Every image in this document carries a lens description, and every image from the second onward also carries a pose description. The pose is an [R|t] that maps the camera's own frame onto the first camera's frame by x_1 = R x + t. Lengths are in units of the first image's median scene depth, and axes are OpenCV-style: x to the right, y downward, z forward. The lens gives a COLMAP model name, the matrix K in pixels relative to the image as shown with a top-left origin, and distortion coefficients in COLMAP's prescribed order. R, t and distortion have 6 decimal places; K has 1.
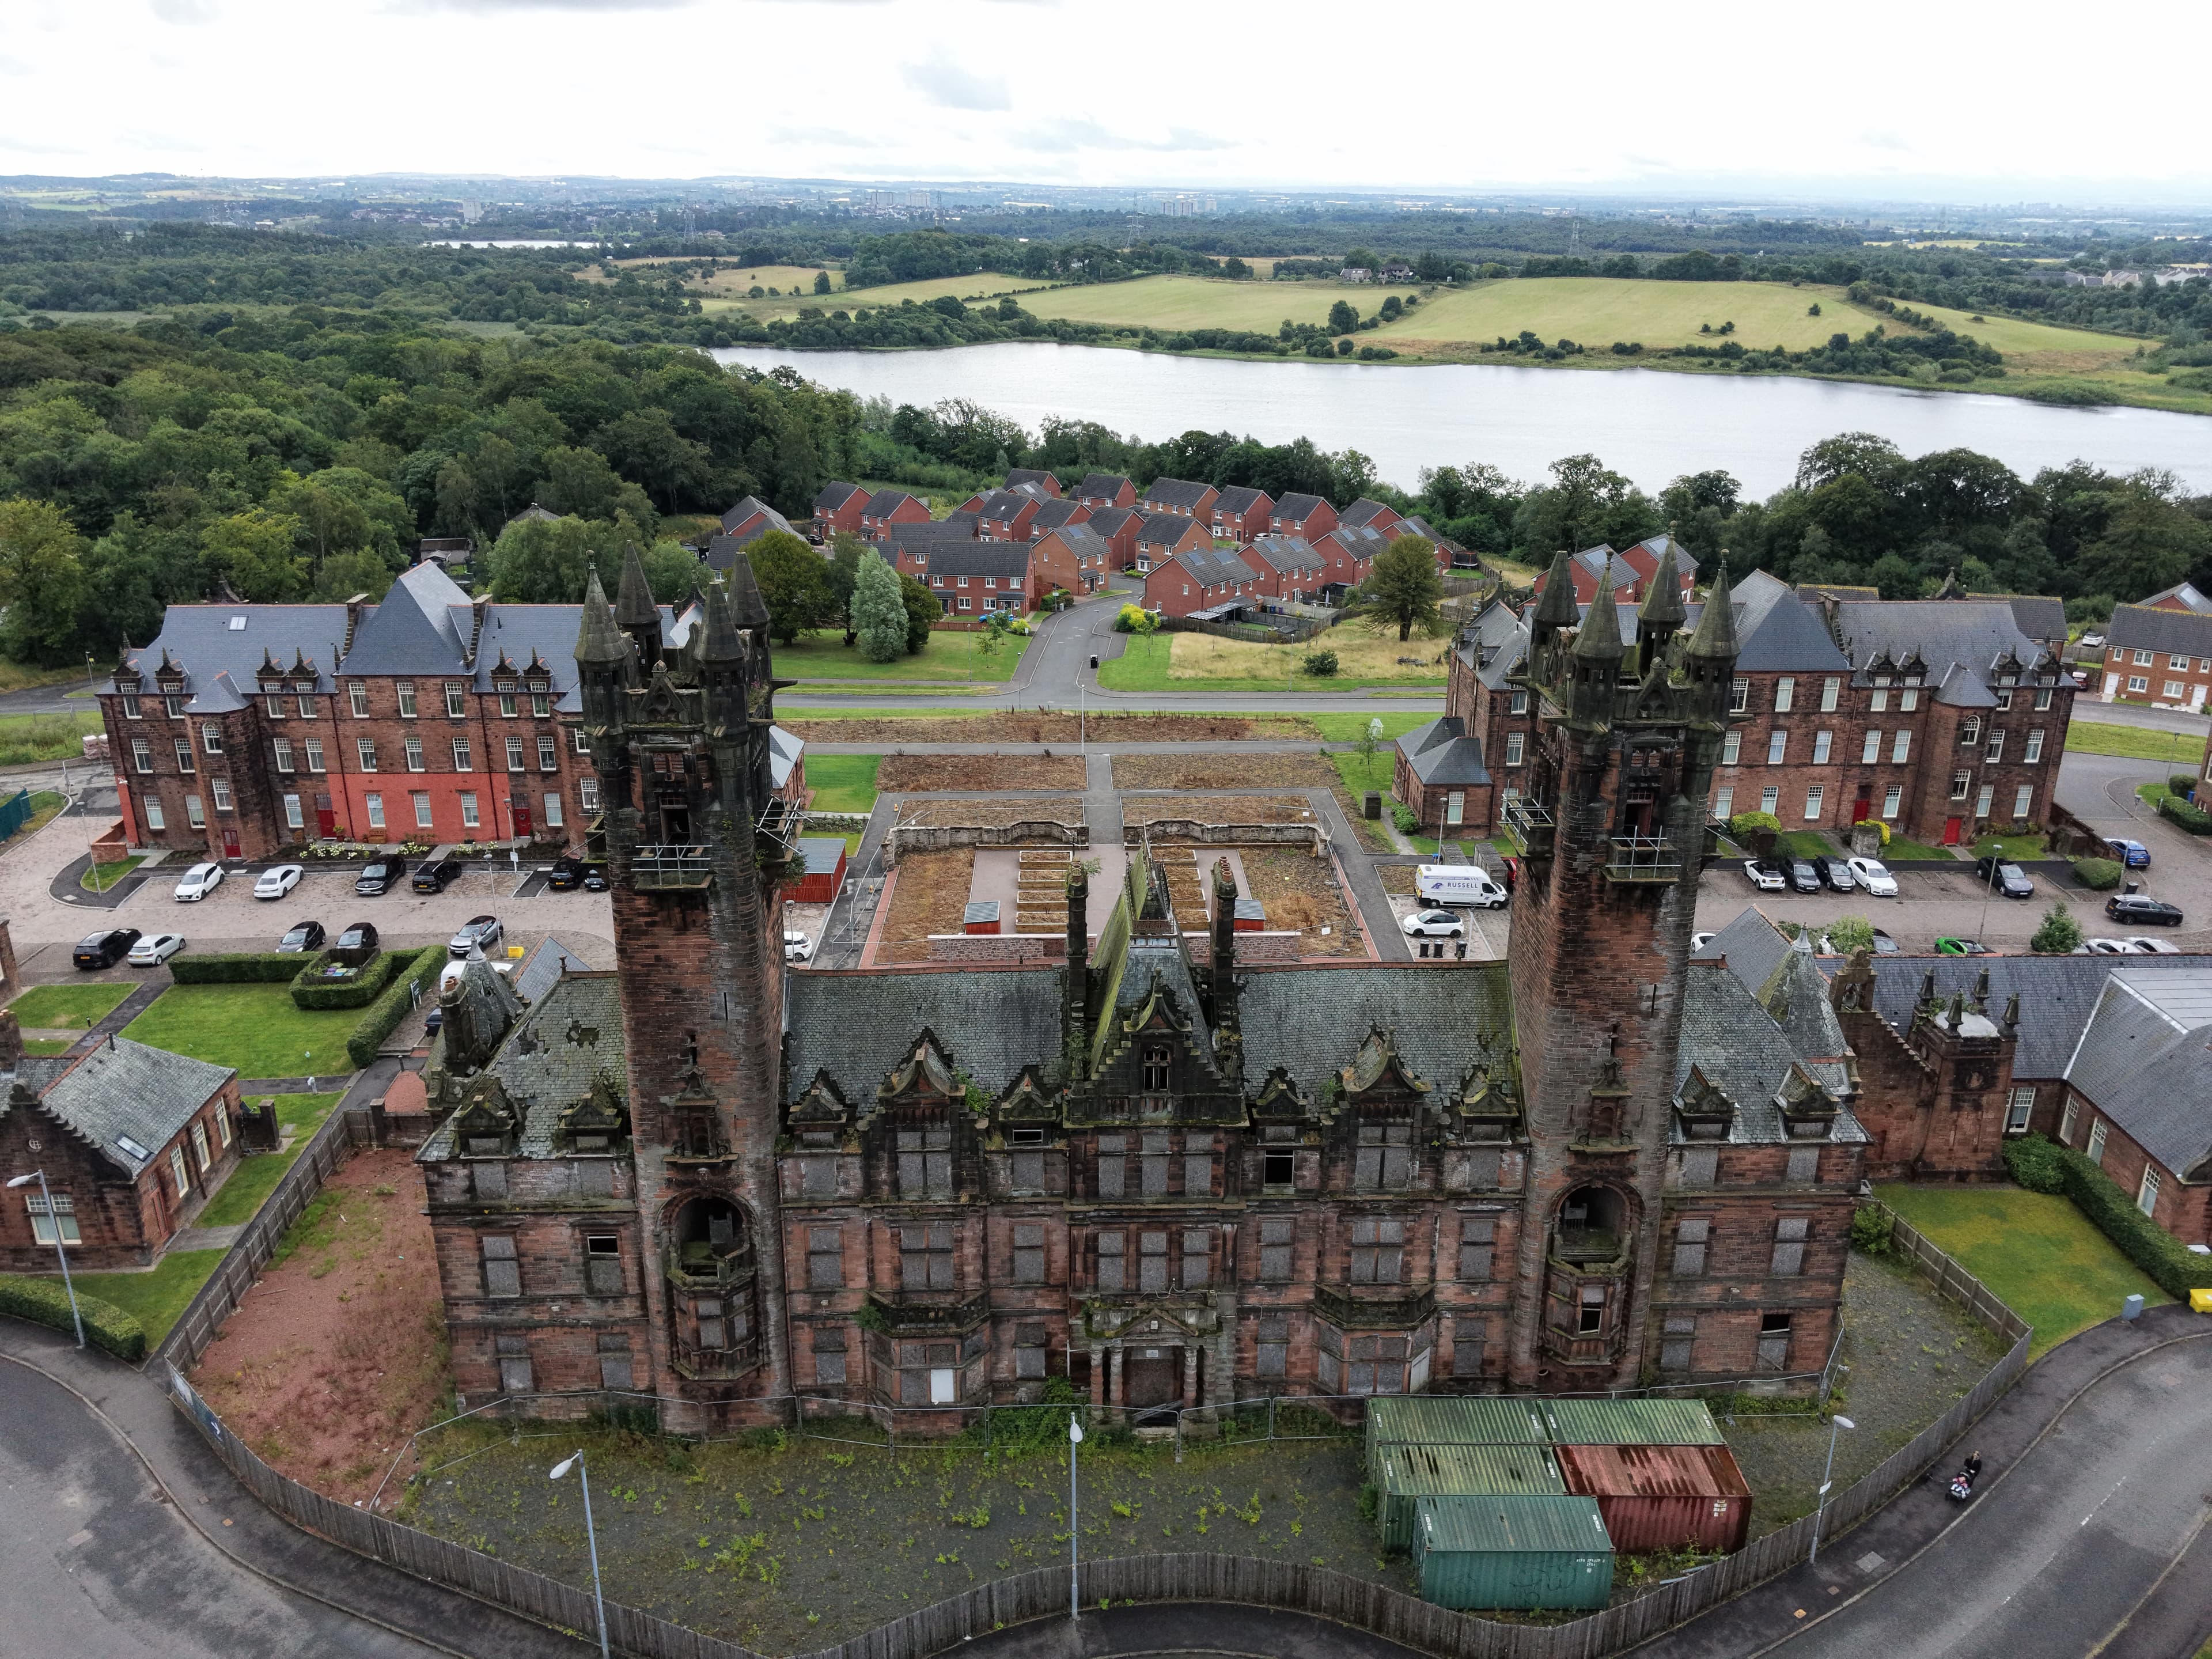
lens RADIAL K [[1700.1, 0, 1116.1], [0, 1700.1, 828.0], [0, 0, 1]] dist [0.048876, -0.091717]
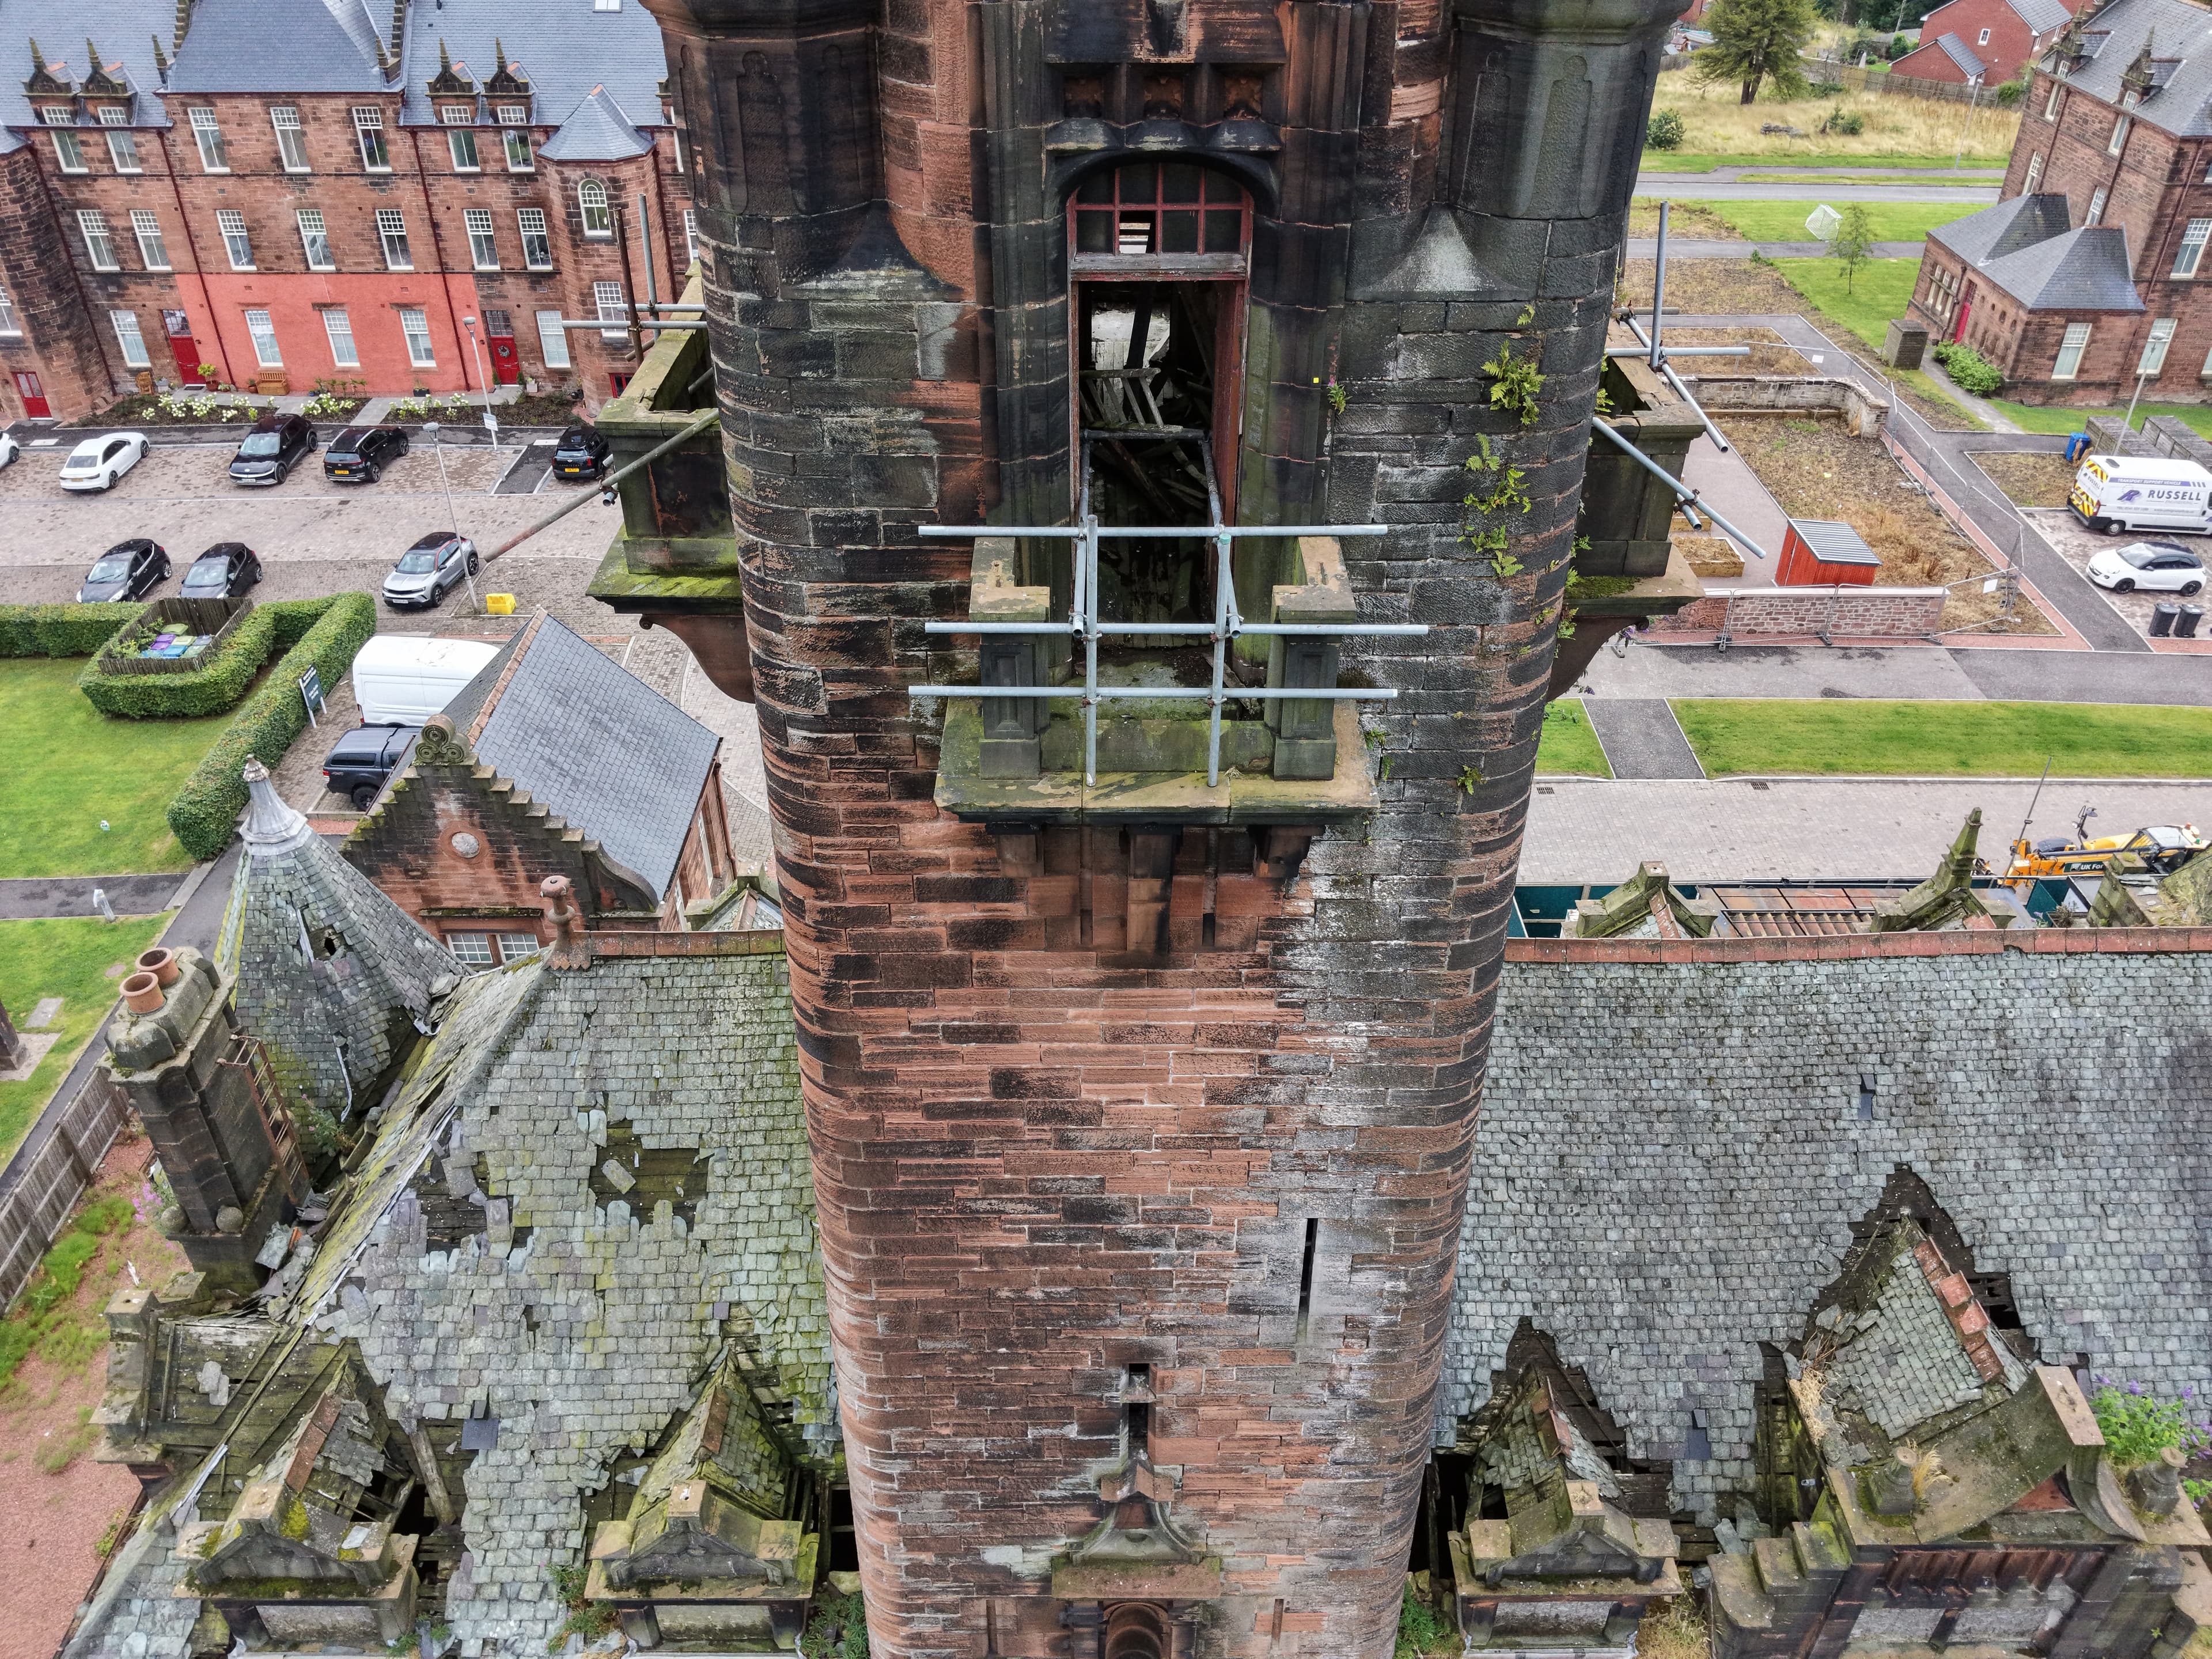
lens RADIAL K [[1726.0, 0, 1106.0], [0, 1726.0, 829.5], [0, 0, 1]] dist [-0.002776, -0.011414]
pose [[0.999512, 0.016824, -0.026325, -0.118764], [-0.009498, 0.966370, 0.256980, -0.001860], [0.029763, -0.256604, 0.966058, 0.382498]]
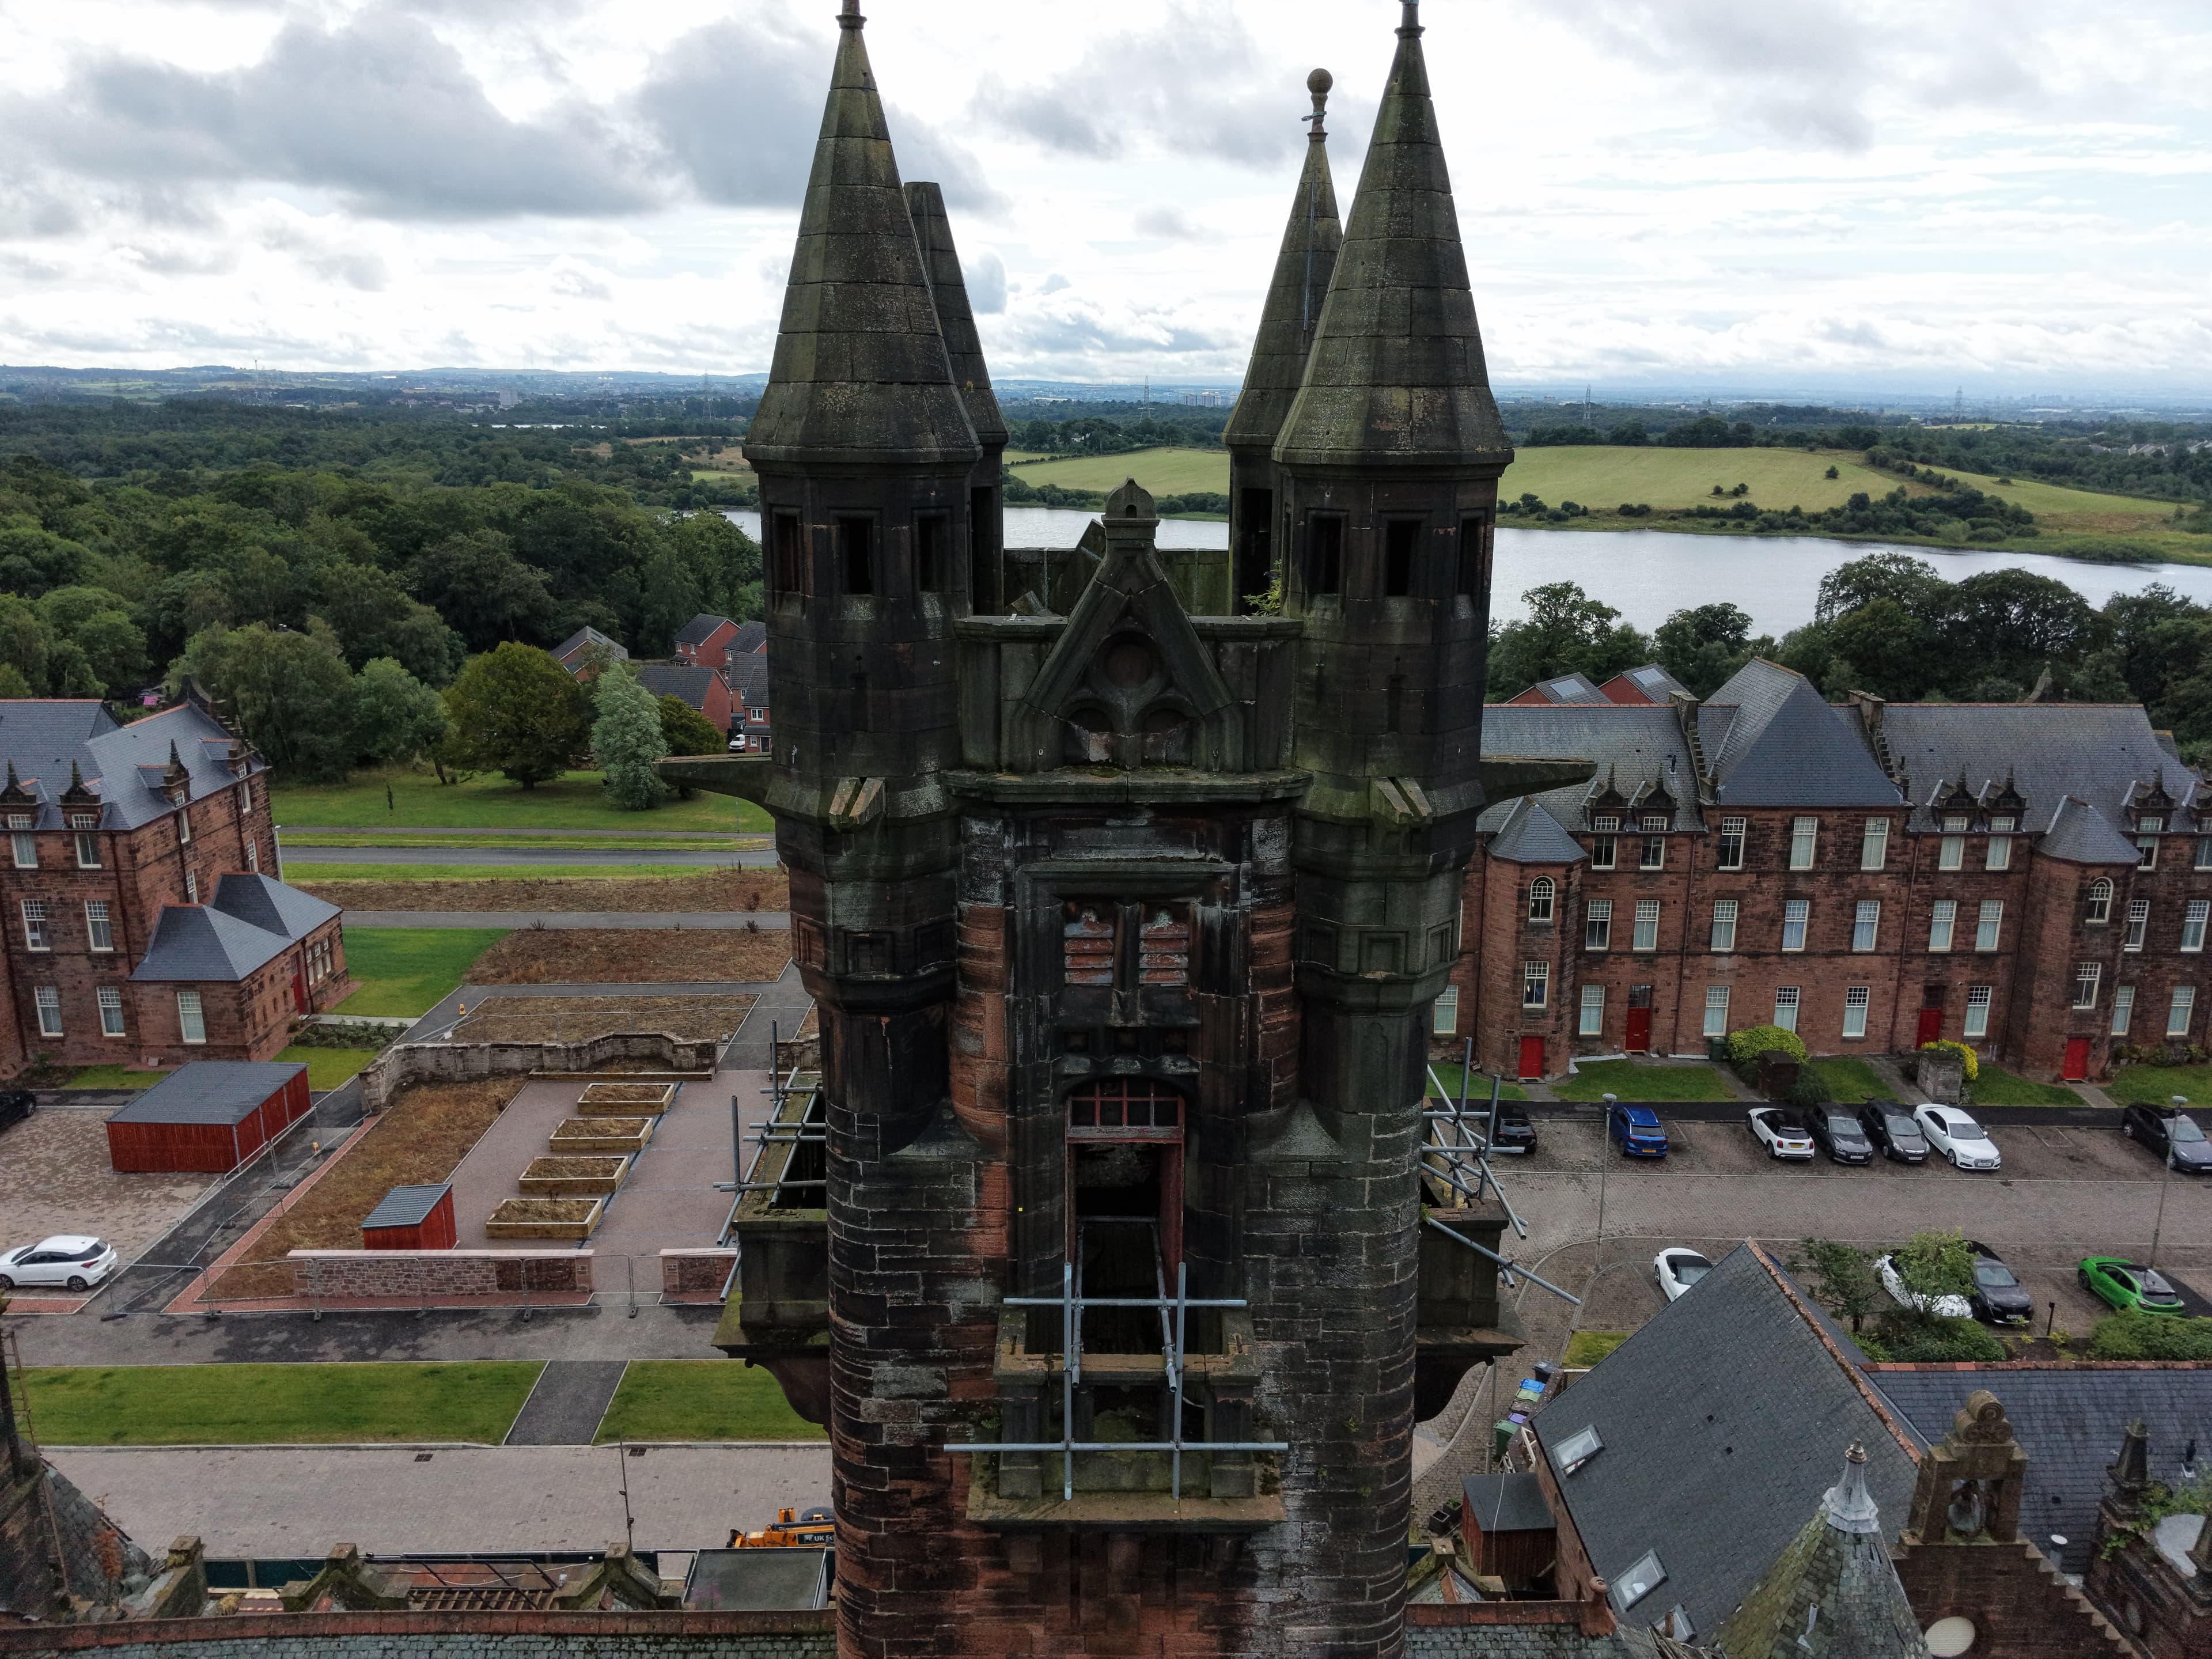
lens RADIAL K [[1708.2, 0, 1115.5], [0, 1708.2, 823.9], [0, 0, 1]] dist [0.055474, -0.104024]
pose [[0.999869, 0.004546, -0.015520, 0.143835], [-0.006172, 0.994311, -0.106333, -0.015267], [0.014949, 0.106414, 0.994209, 0.356323]]
